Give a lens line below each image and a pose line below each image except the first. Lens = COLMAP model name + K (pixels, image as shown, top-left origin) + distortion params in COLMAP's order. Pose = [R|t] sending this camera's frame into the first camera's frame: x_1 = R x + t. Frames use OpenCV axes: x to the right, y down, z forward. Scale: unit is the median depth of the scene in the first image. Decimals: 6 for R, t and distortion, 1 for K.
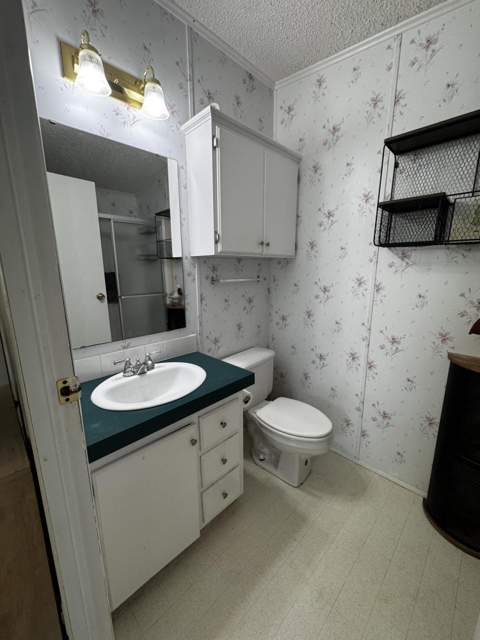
lens RADIAL K [[255.9, 0, 239.8], [0, 255.9, 319.3], [0, 0, 1]] dist [-0.001992, 0.000264]
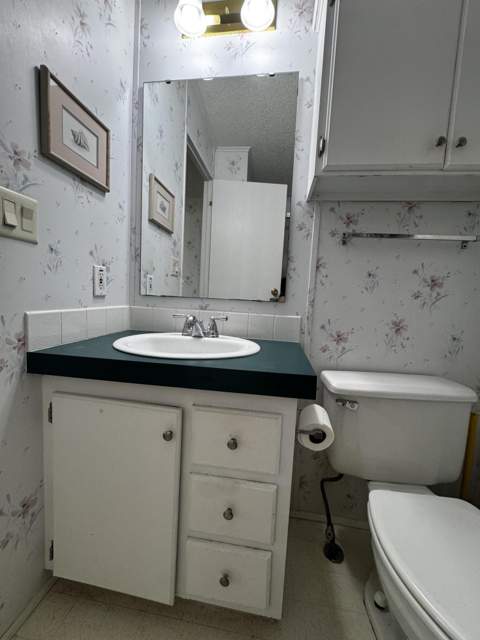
lens RADIAL K [[255.9, 0, 240.3], [0, 255.9, 320.5], [0, 0, 1]] dist [-0.001992, 0.000264]
pose [[0.604147, 0.103359, -0.790142, 0.267213], [-0.212430, 0.976561, -0.034681, 0.125902], [0.768036, 0.188803, 0.611942, 0.466540]]
